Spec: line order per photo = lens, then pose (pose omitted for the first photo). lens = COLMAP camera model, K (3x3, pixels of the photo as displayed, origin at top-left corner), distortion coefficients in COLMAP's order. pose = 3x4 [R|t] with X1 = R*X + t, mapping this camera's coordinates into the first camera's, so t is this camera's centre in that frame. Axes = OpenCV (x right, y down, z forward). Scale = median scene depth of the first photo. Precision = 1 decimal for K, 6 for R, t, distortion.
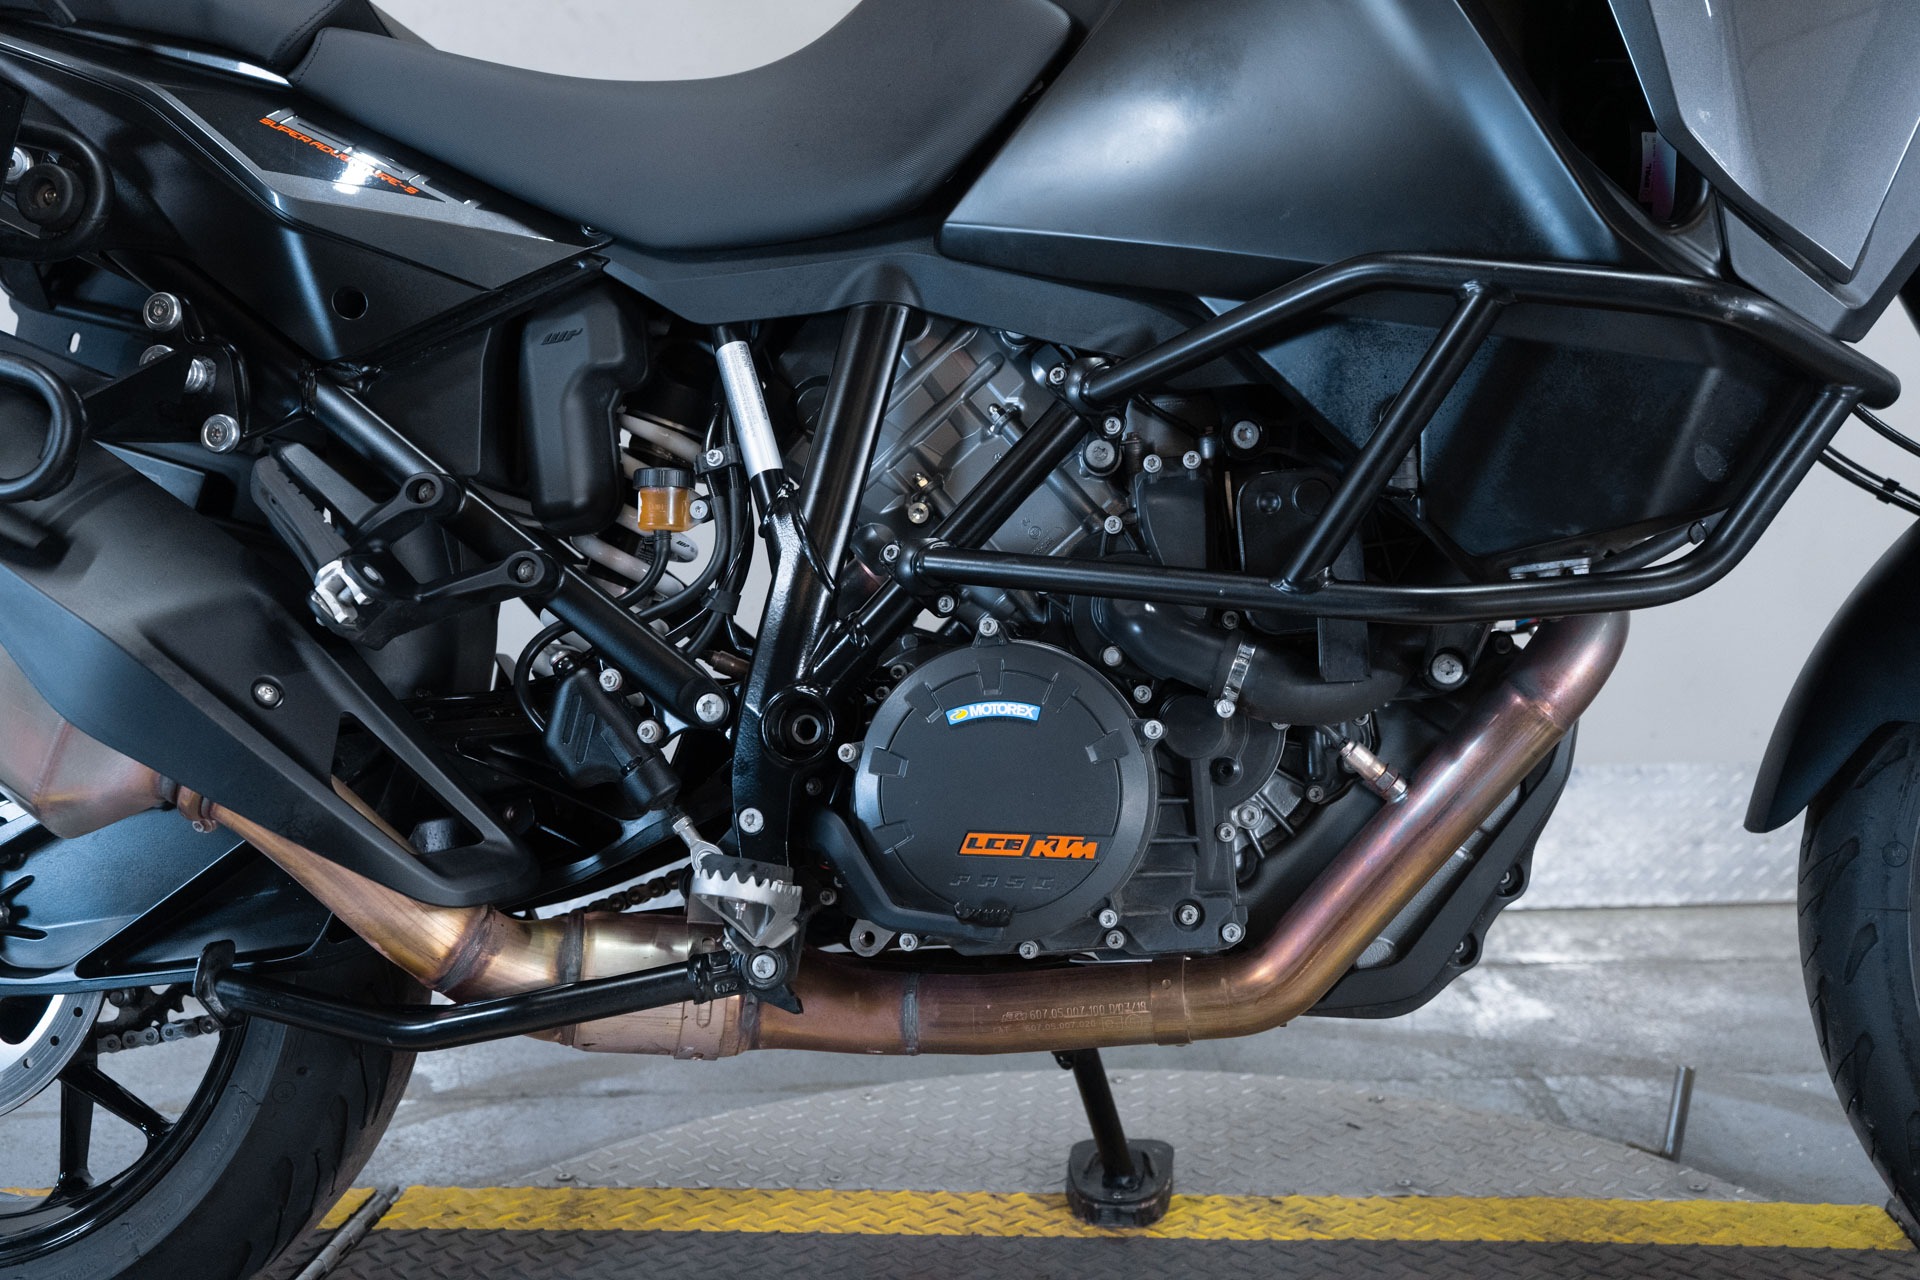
lens RADIAL K [[1935.3, 0, 953.7], [0, 1935.3, 647.7], [0, 0, 1]] dist [0.040092, 0.000000]
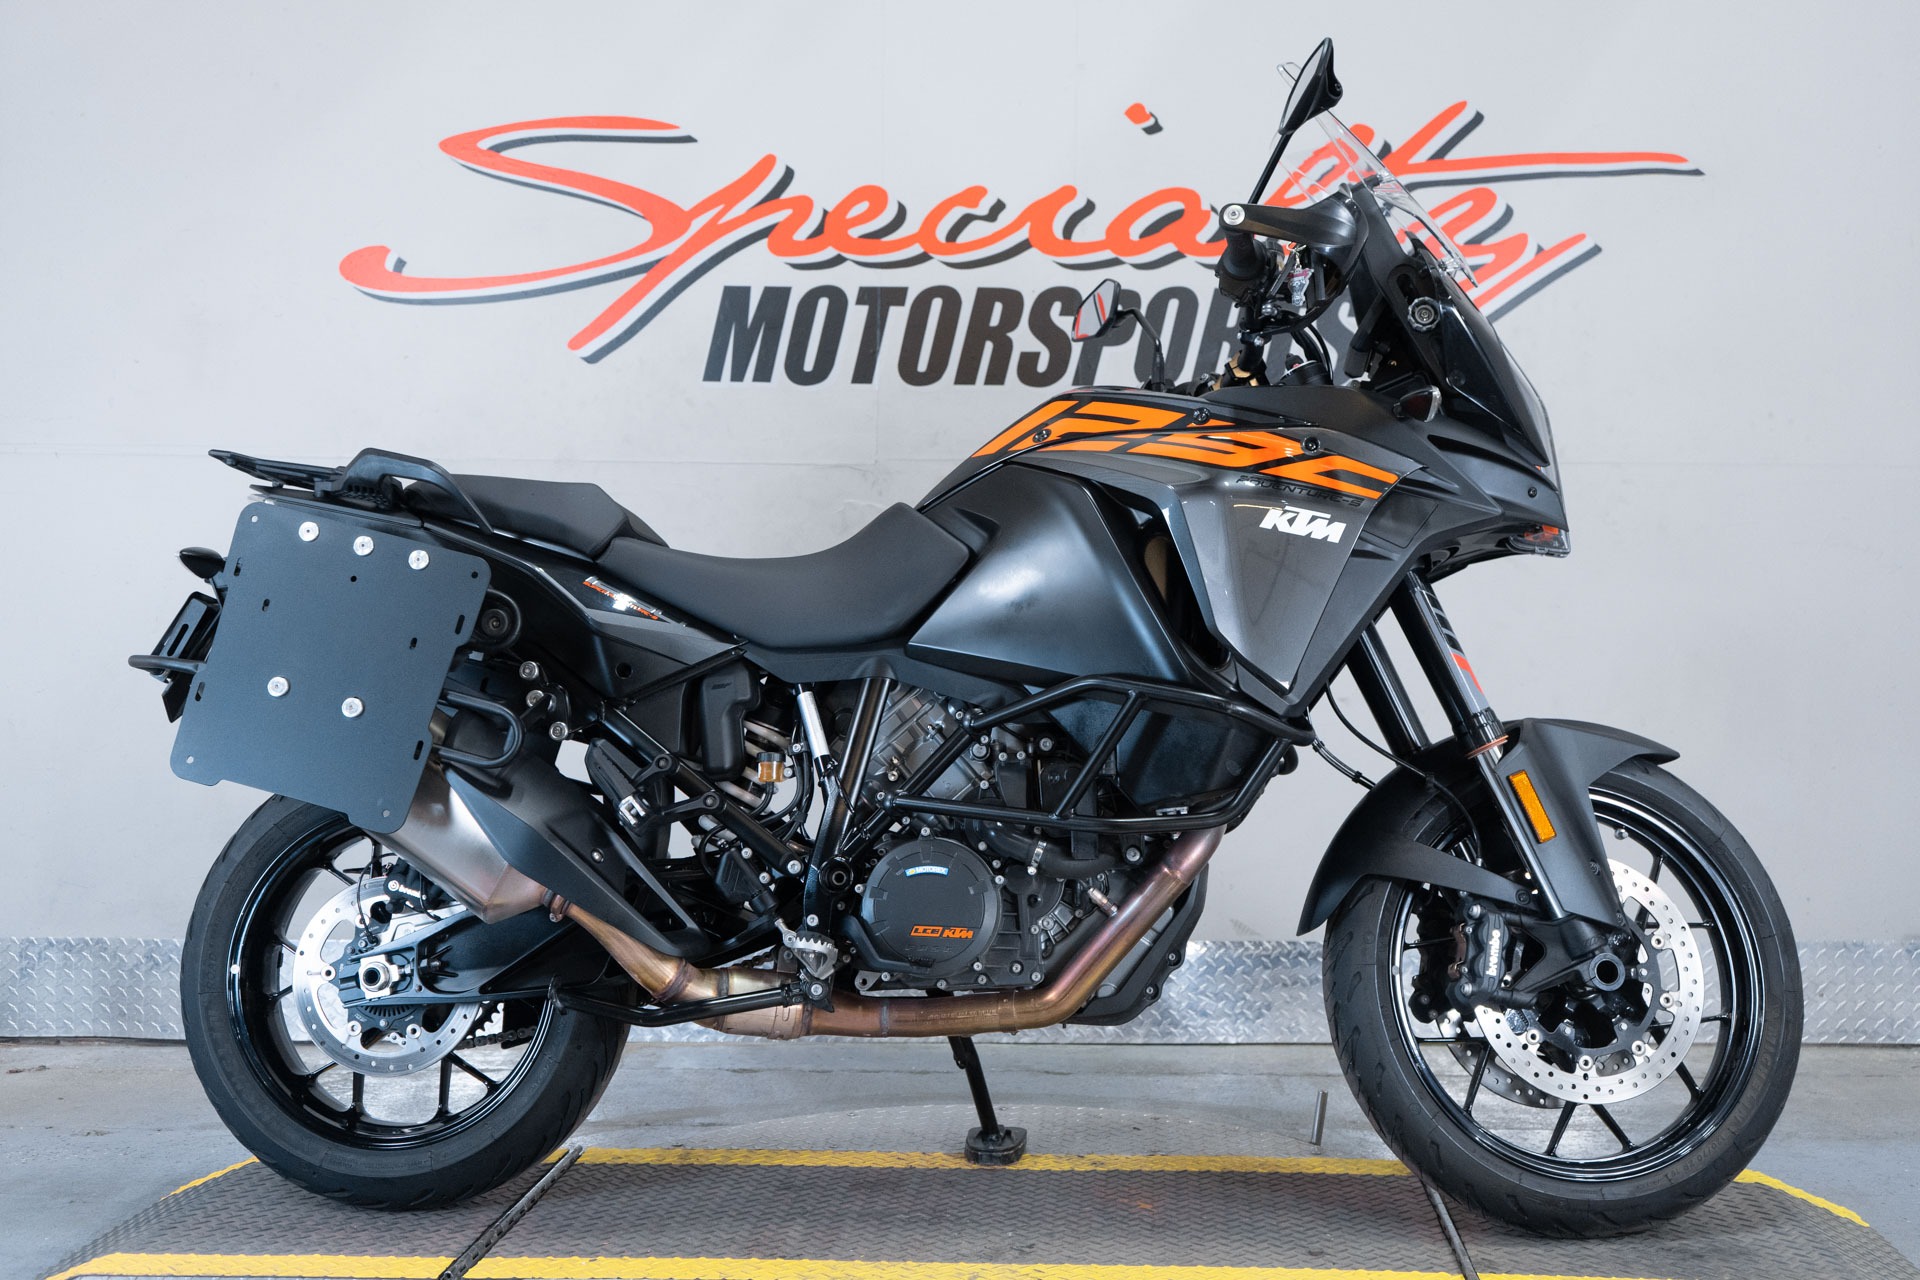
lens RADIAL K [[2327.6, 0, 976.3], [0, 2327.6, 634.9], [0, 0, 1]] dist [0.013433, 0.000000]
pose [[0.999231, 0.021691, 0.032662, -0.014516], [-0.018578, 0.995514, -0.092775, 0.010398], [-0.034528, 0.092097, 0.995151, -1.554287]]
